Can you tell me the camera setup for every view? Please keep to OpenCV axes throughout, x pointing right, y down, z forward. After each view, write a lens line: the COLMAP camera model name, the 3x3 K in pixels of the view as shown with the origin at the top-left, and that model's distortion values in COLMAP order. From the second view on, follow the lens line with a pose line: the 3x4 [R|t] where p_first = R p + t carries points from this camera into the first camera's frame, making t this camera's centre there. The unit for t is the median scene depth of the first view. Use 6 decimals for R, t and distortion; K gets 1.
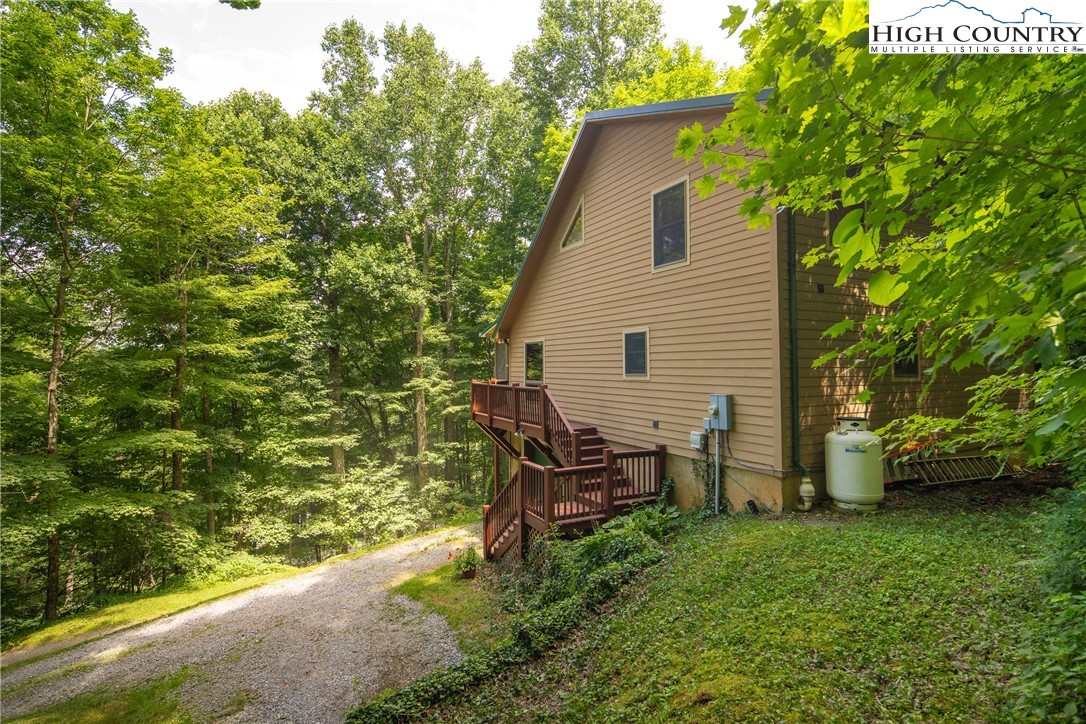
lens RADIAL K [[521.0, 0, 537.9], [0, 521.0, 349.7], [0, 0, 1]] dist [0.010076, -0.000008]
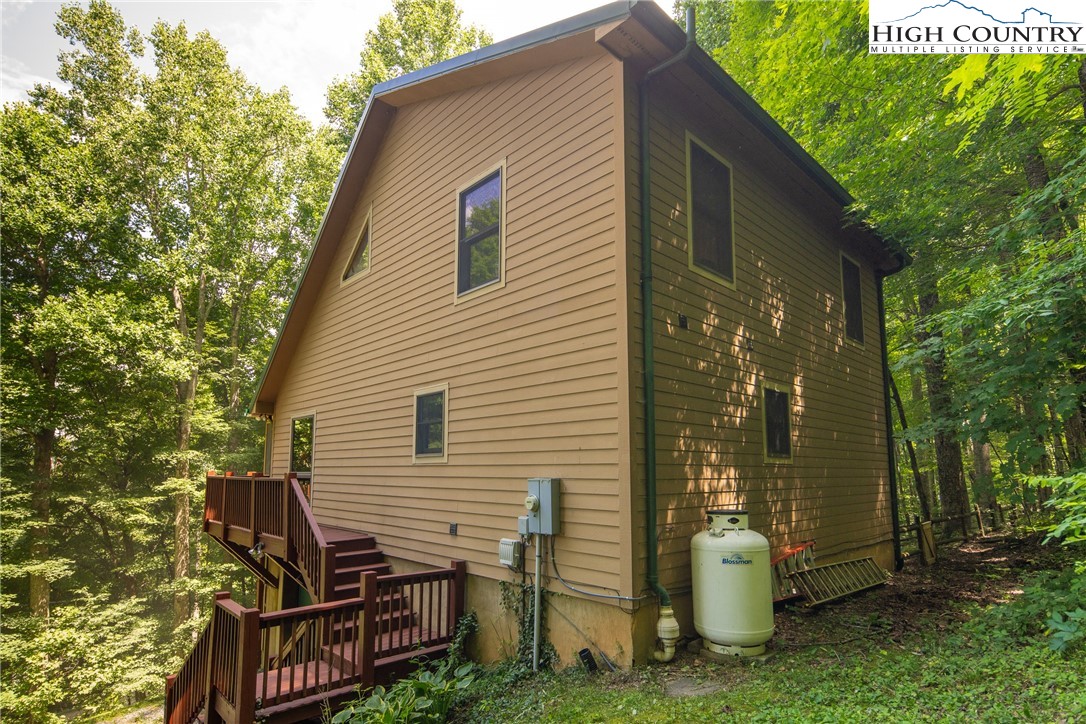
lens RADIAL K [[557.9, 0, 531.4], [0, 557.9, 415.8], [0, 0, 1]] dist [0.003252, -0.000486]
pose [[0.961811, 0.033534, 0.271651, 0.117656], [-0.014637, 0.997348, -0.071293, 0.046055], [-0.273321, 0.064594, 0.959752, 0.272872]]
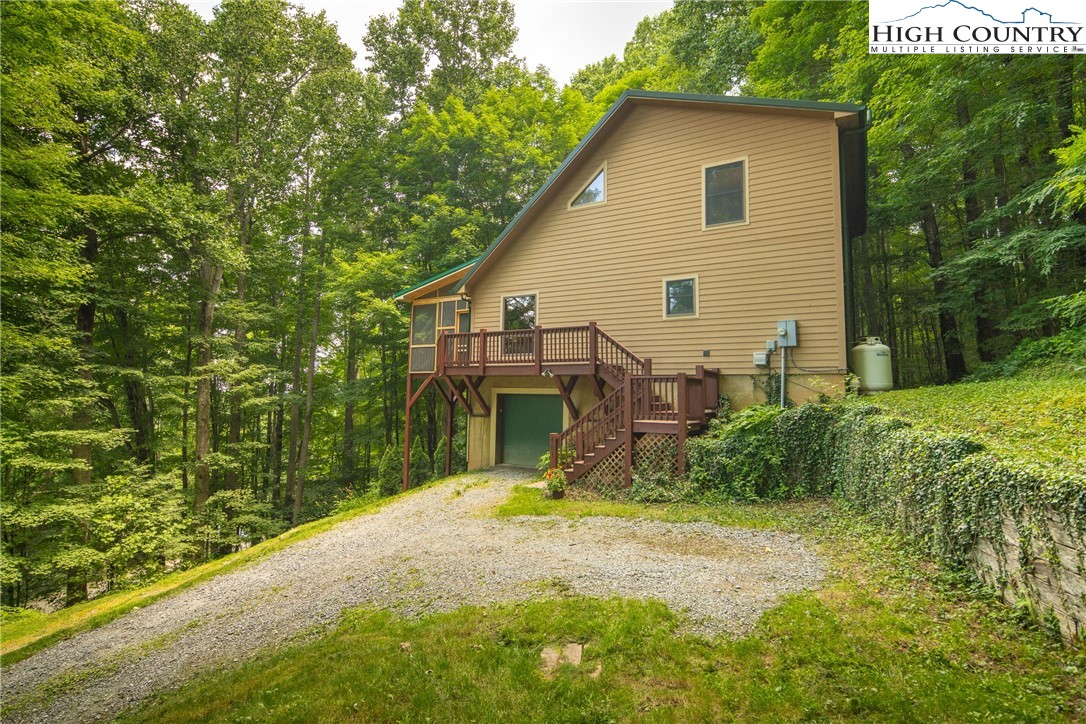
lens RADIAL K [[521.0, 0, 537.9], [0, 521.0, 349.7], [0, 0, 1]] dist [0.010076, -0.000008]
pose [[0.854532, 0.066254, 0.515156, -0.692478], [-0.039659, 0.997259, -0.062471, 0.213773], [-0.517883, 0.032953, 0.854817, 0.157631]]
